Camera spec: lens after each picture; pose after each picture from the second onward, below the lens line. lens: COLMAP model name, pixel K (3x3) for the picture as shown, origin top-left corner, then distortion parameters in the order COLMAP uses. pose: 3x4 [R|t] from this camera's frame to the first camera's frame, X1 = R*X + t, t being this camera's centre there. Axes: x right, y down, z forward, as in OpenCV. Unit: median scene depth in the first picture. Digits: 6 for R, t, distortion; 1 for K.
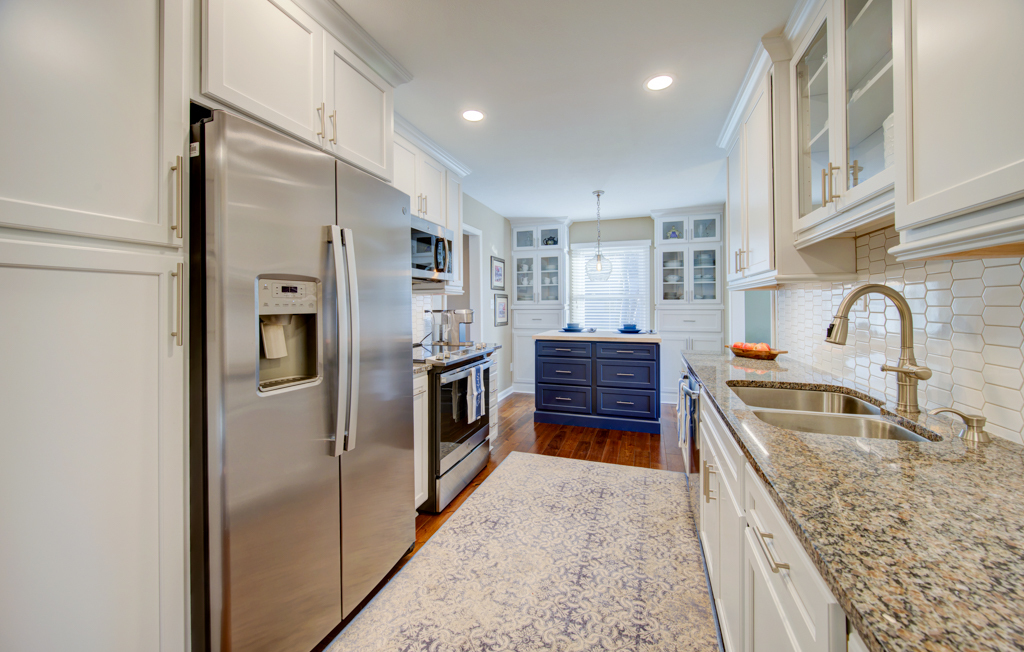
lens RADIAL K [[395.3, 0, 519.1], [0, 395.3, 302.9], [0, 0, 1]] dist [0.000420, -0.000314]
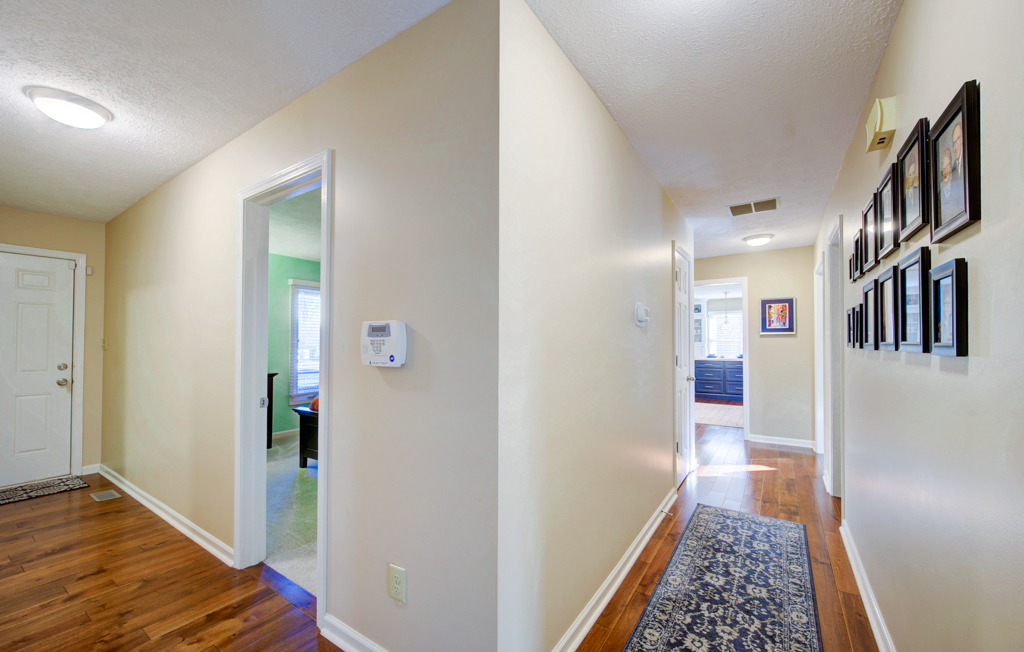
lens RADIAL K [[395.3, 0, 514.0], [0, 395.3, 337.9], [0, 0, 1]] dist [0.000420, -0.000314]
pose [[0.962656, 0.000315, -0.270727, -0.288094], [-0.002239, 0.999974, -0.006797, -0.012837], [0.270718, 0.007150, 0.962632, -1.213581]]
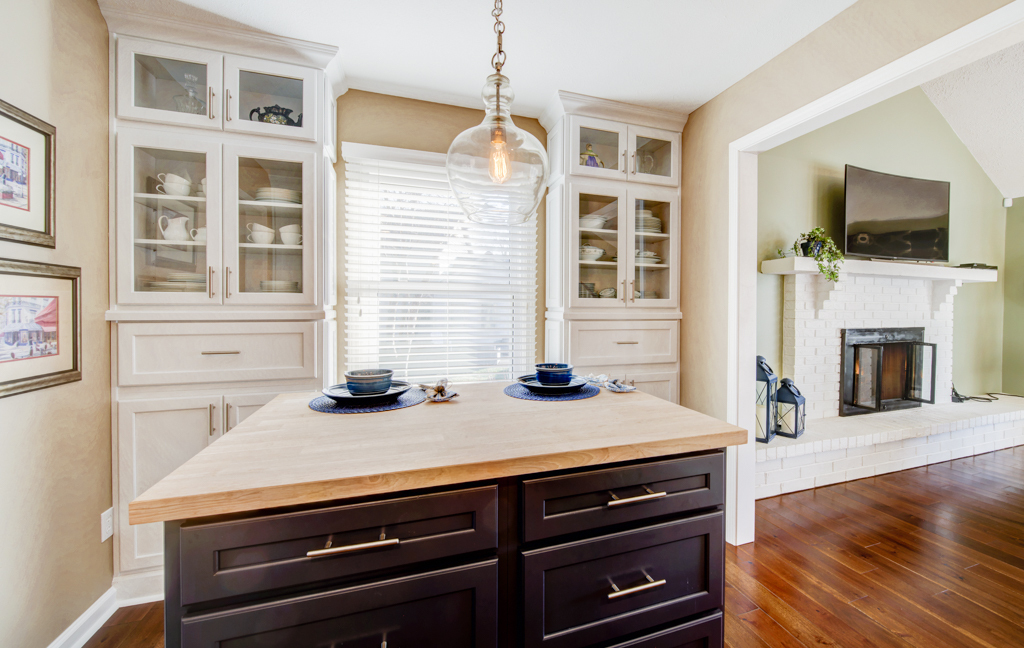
lens RADIAL K [[420.3, 0, 574.4], [0, 420.3, 309.5], [0, 0, 1]] dist [-0.008157, -0.001035]
pose [[0.773427, 0.004965, 0.633865, 0.059720], [-0.013757, 0.999865, 0.008953, 0.000944], [-0.633735, -0.015645, 0.773392, 0.655341]]
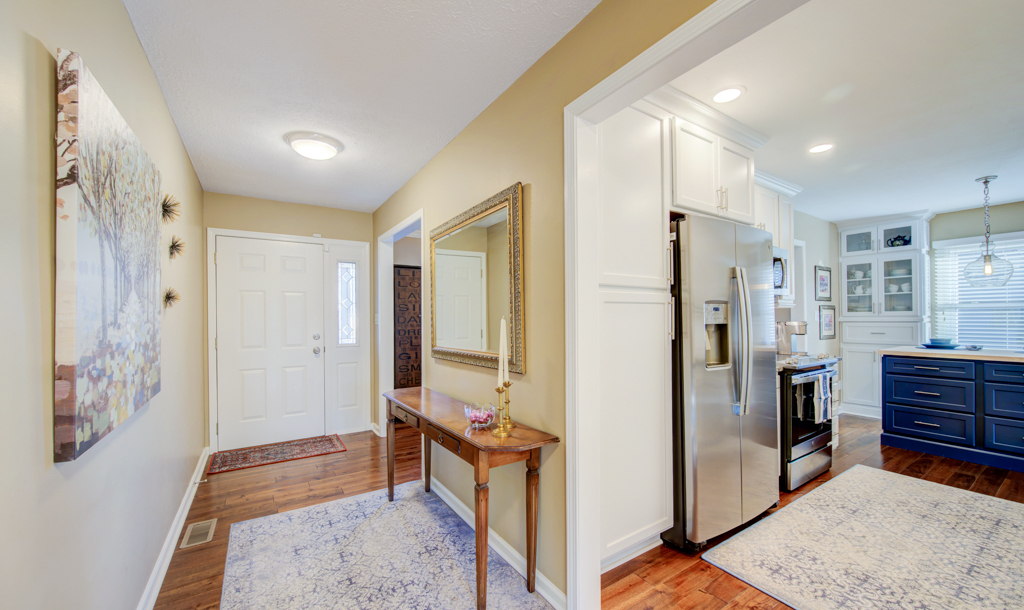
lens RADIAL K [[393.8, 0, 509.7], [0, 393.8, 318.1], [0, 0, 1]] dist [-0.011969, 0.001651]
pose [[0.778692, -0.003738, -0.627395, -0.054482], [0.008384, 0.999955, 0.004448, -0.002600], [0.627351, -0.008724, 0.778688, -0.205234]]
